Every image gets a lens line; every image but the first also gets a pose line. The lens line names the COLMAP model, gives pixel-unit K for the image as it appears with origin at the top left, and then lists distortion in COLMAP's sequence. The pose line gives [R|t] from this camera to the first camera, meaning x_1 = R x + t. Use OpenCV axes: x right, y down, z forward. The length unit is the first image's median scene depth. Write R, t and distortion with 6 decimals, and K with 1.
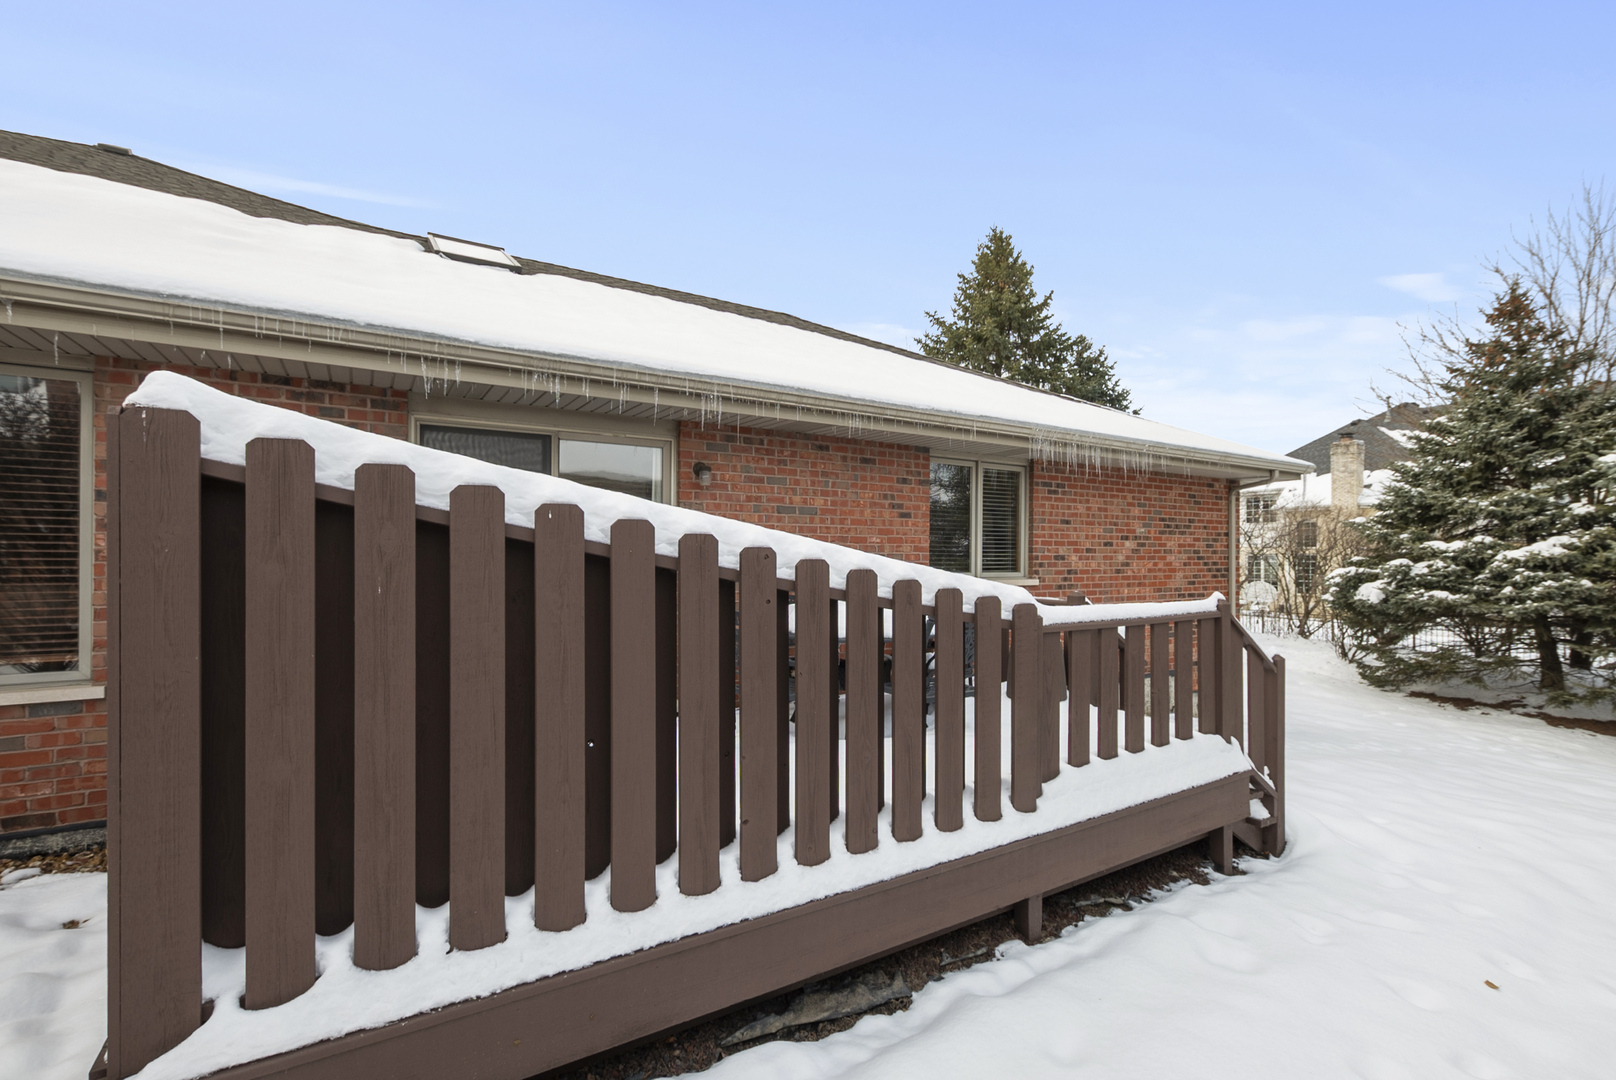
lens RADIAL K [[718.5, 0, 807.3], [0, 718.5, 548.8], [0, 0, 1]] dist [0.000091, 0.000371]
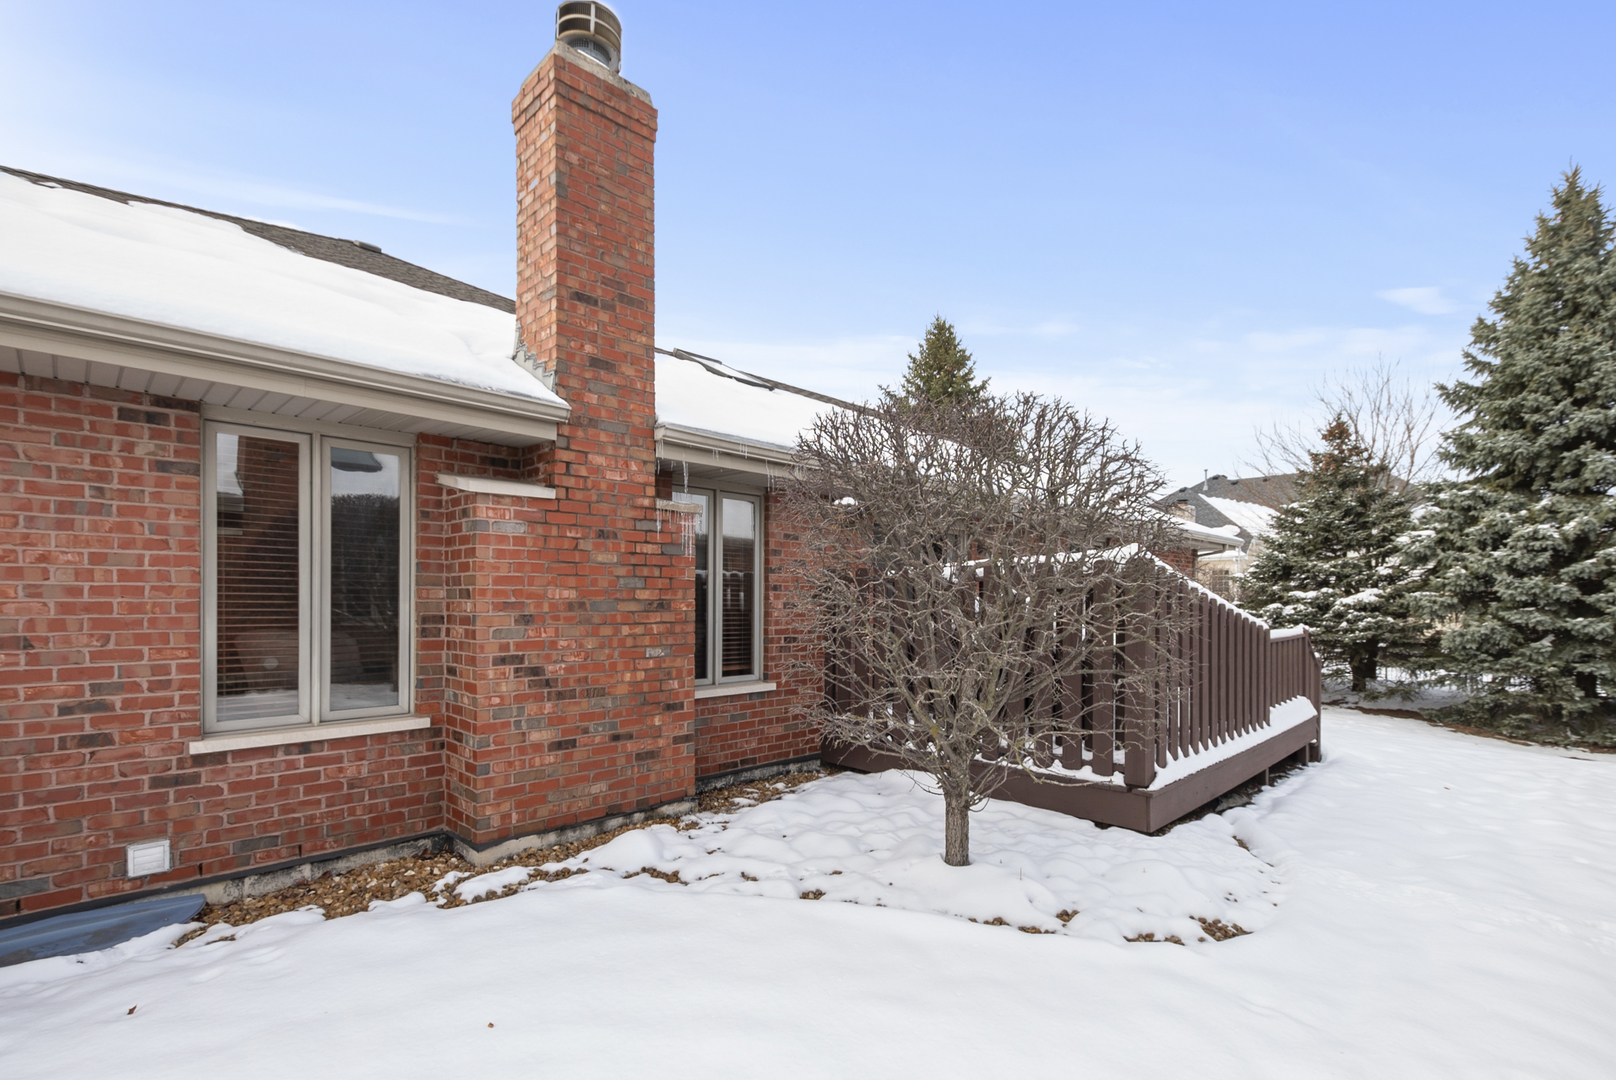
lens RADIAL K [[718.5, 0, 819.6], [0, 718.5, 595.5], [0, 0, 1]] dist [0.000091, 0.000371]
pose [[0.976133, 0.002554, 0.217160, -0.394703], [-0.004131, 0.999968, 0.006808, -0.008349], [-0.217136, -0.007543, 0.976112, -0.214082]]
